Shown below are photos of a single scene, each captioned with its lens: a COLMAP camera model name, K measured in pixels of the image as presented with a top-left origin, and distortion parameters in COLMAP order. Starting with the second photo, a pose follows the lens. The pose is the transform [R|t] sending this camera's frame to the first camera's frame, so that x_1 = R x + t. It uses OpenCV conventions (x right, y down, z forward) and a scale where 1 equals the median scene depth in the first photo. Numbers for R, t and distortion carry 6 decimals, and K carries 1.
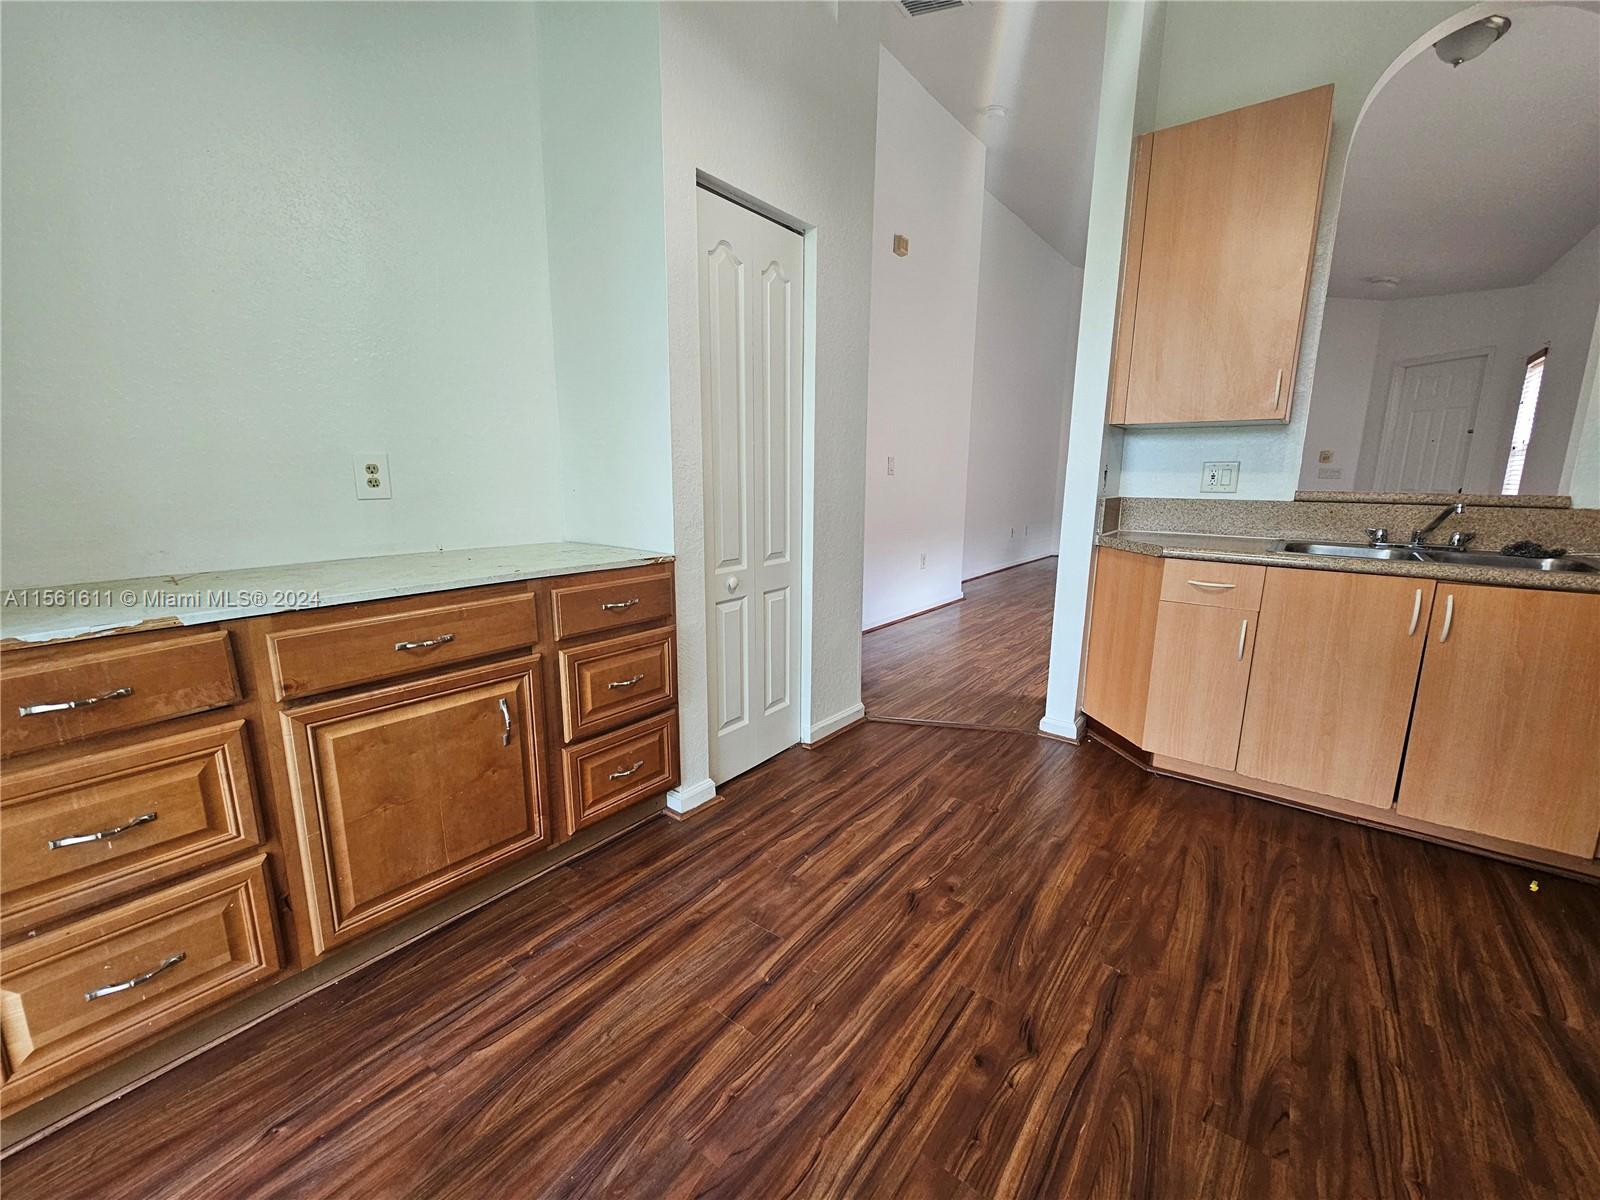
lens RADIAL K [[654.6, 0, 801.9], [0, 654.6, 600.5], [0, 0, 1]] dist [-0.003284, 0.000890]
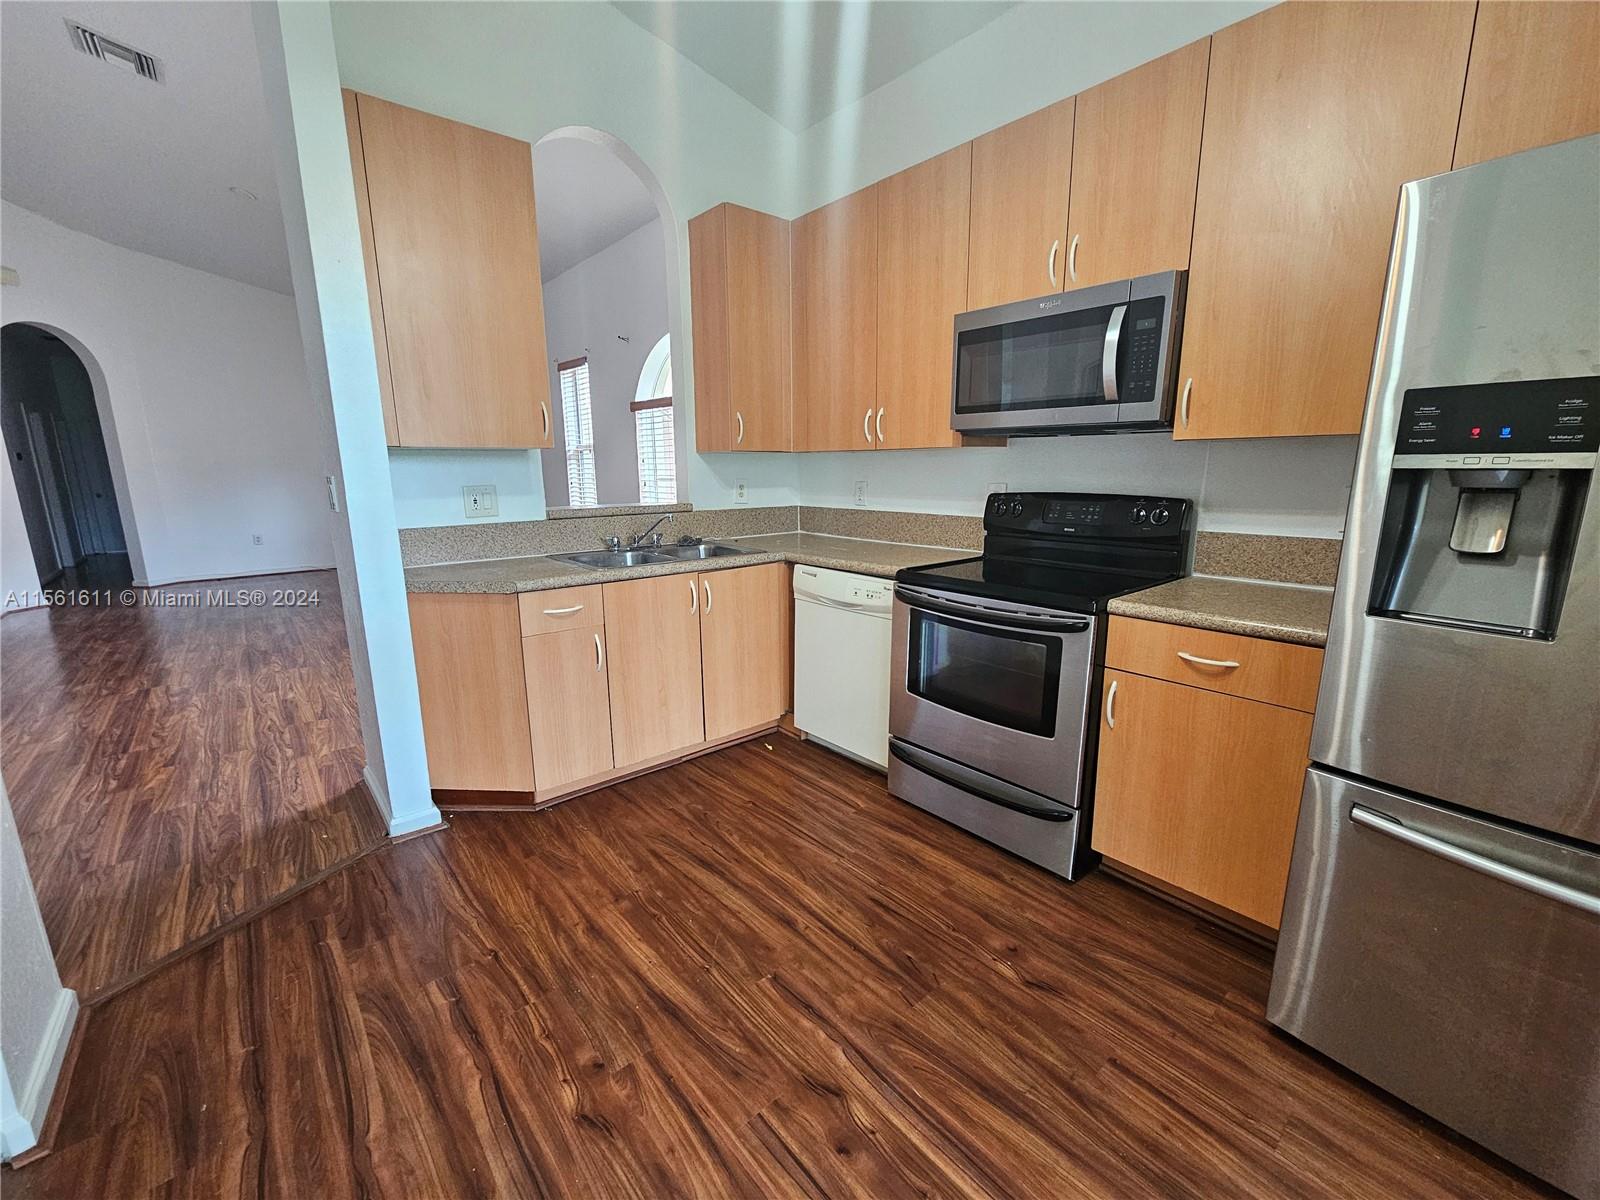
lens RADIAL K [[654.6, 0, 791.8], [0, 654.6, 598.3], [0, 0, 1]] dist [-0.003284, 0.000890]
pose [[0.212744, -0.203420, 0.955699, -0.342078], [0.195987, 0.967096, 0.162218, -0.170801], [-0.957251, 0.152794, 0.245612, 0.494565]]
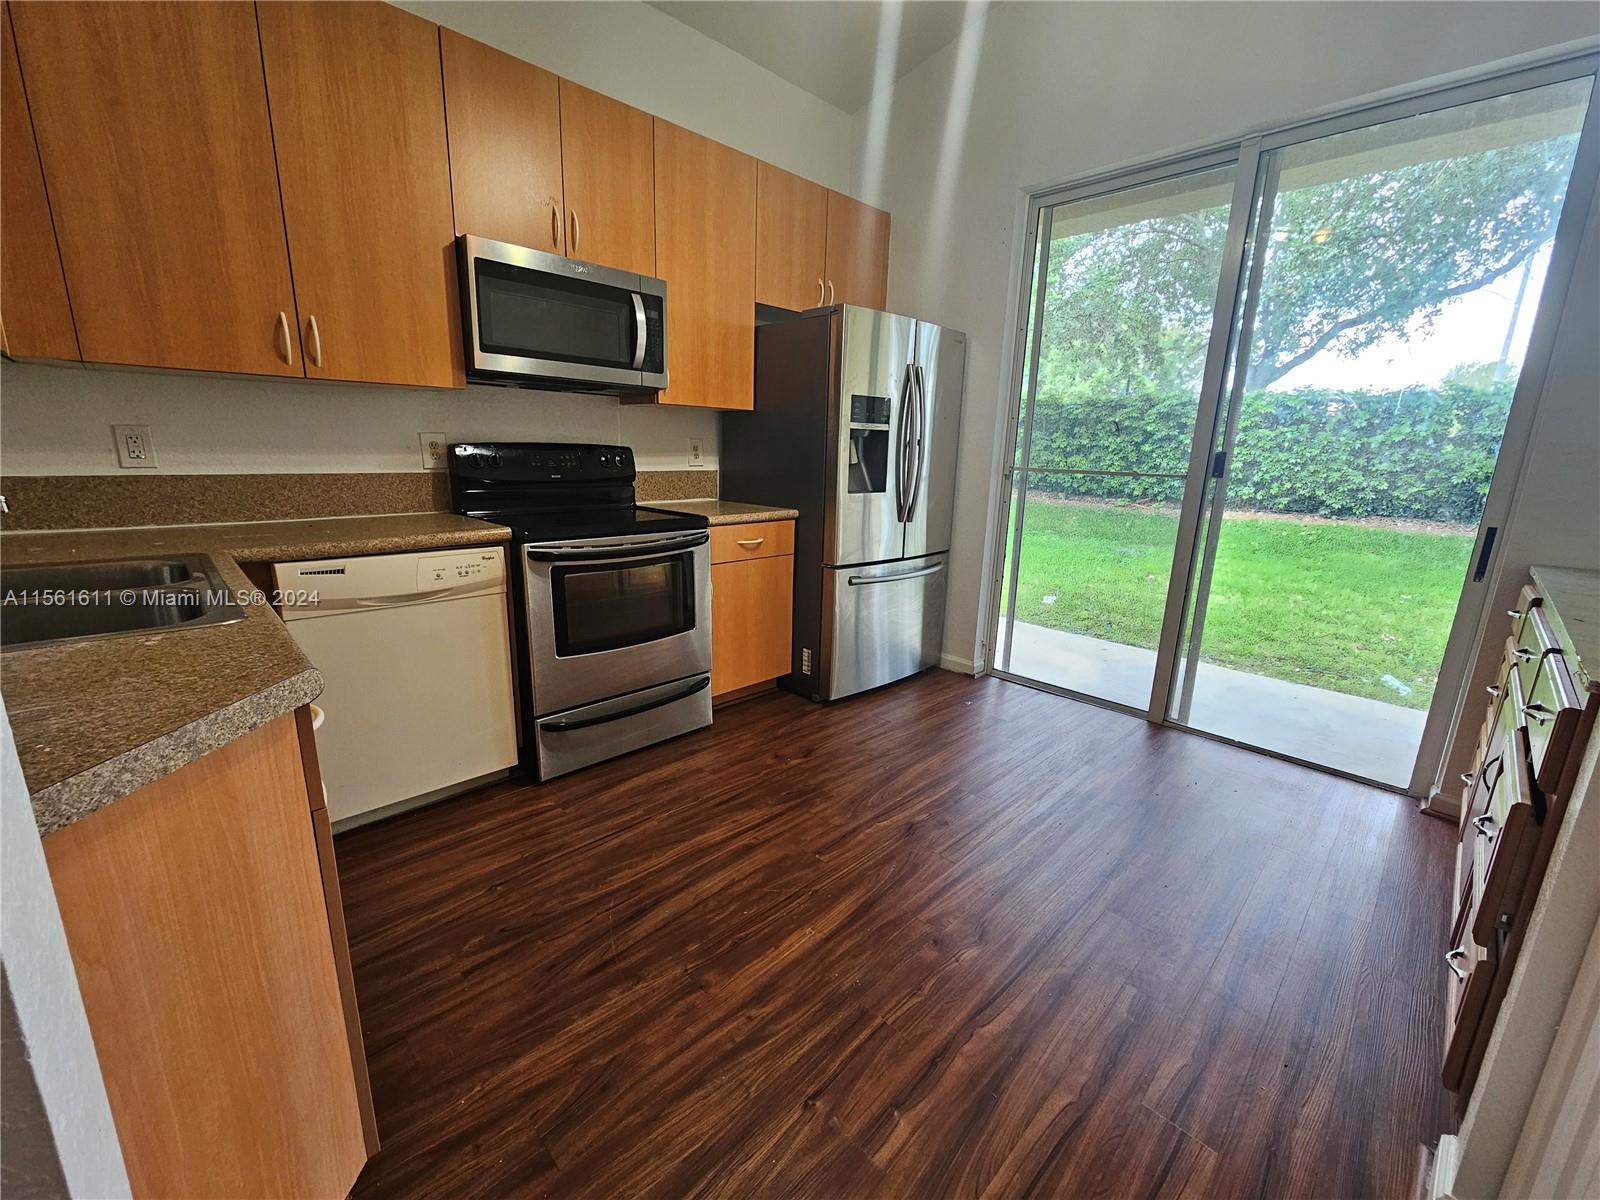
lens RADIAL K [[654.6, 0, 797.7], [0, 654.6, 599.0], [0, 0, 1]] dist [-0.003284, 0.000890]
pose [[-0.988875, -0.064834, 0.133879, 0.316204], [-0.004505, 0.912657, 0.408703, -0.328164], [-0.148683, 0.403553, -0.902795, 1.595988]]
